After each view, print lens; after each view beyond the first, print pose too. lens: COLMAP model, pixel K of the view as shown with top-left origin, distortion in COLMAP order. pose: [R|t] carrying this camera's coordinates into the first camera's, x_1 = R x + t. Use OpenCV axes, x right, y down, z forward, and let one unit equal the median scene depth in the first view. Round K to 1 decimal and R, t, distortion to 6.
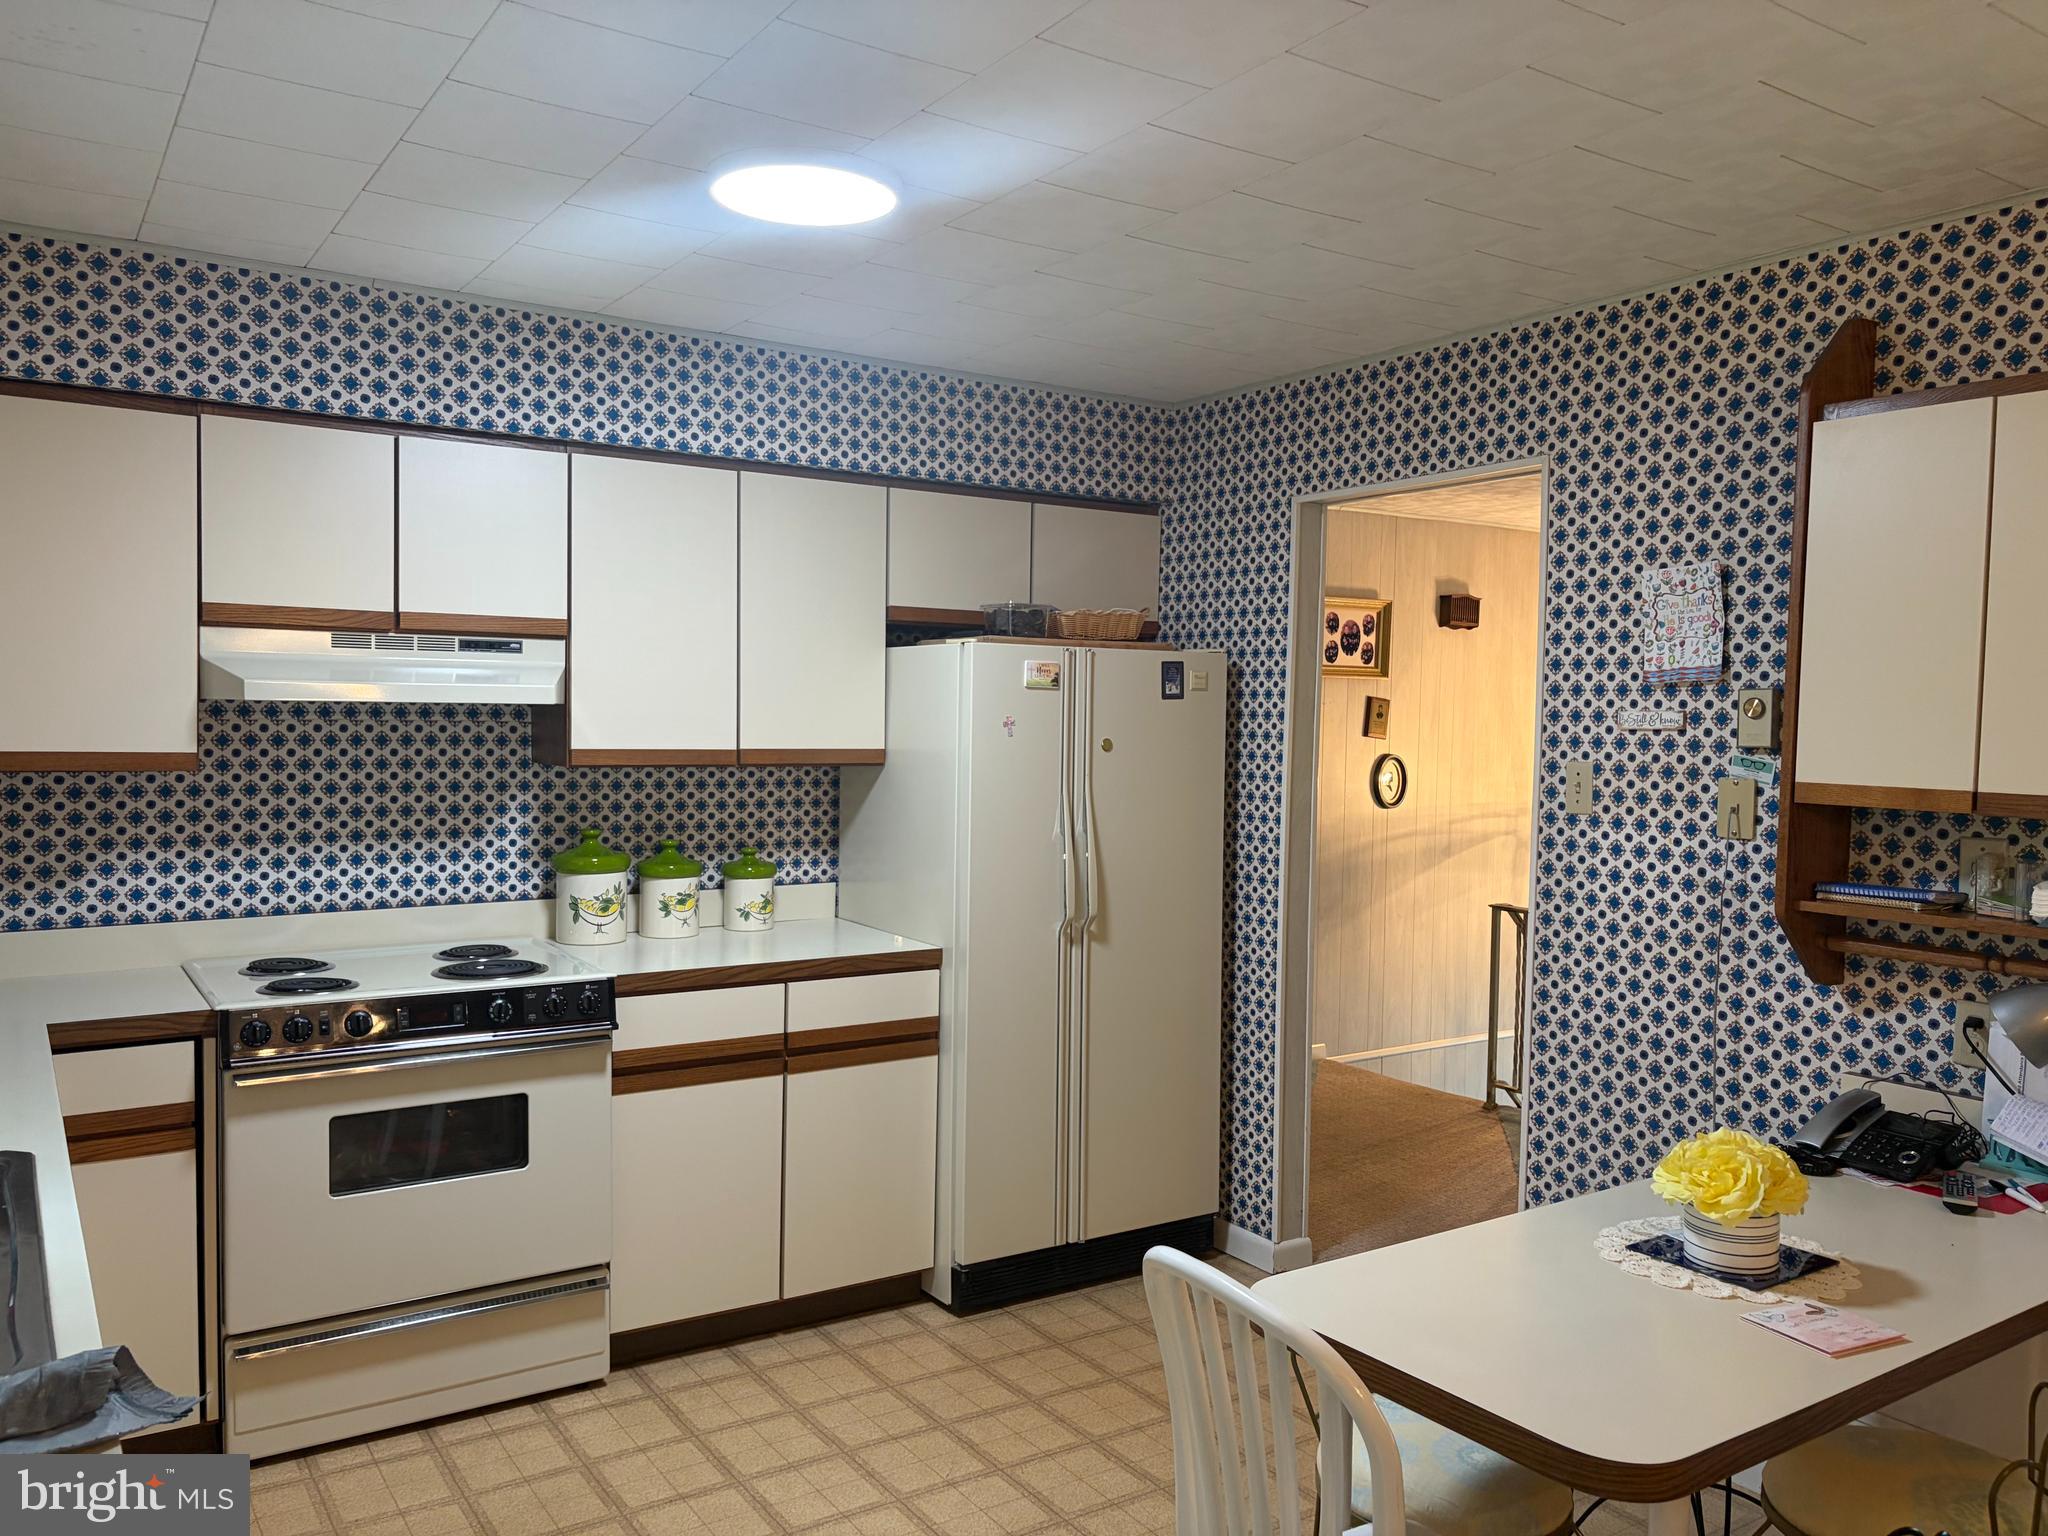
lens RADIAL K [[1539.3, 0, 1014.2], [0, 1539.3, 778.0], [0, 0, 1]] dist [0.042394, -0.053047]
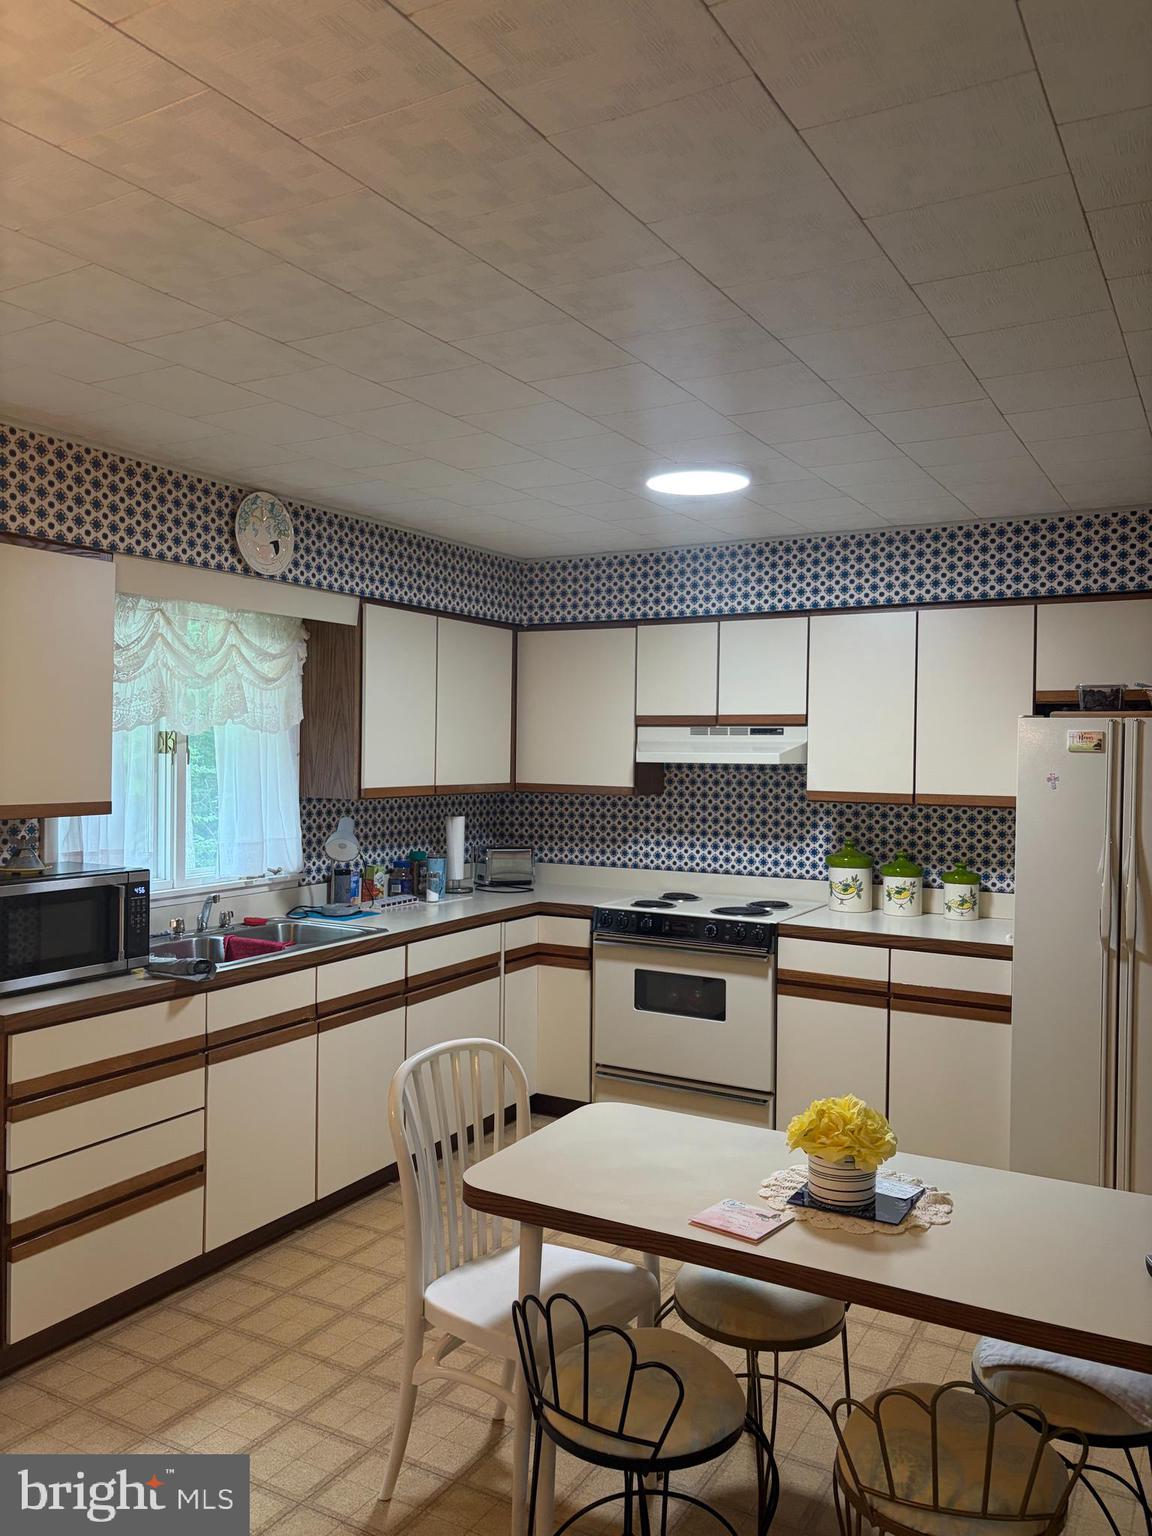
lens RADIAL K [[1154.5, 0, 564.3], [0, 1154.5, 763.0], [0, 0, 1]] dist [0.042394, -0.053047]
pose [[0.436624, 0.000313, -0.899644, 0.700543], [-0.041824, 0.998926, -0.019951, -0.011930], [0.898671, 0.046338, 0.436168, 0.199434]]
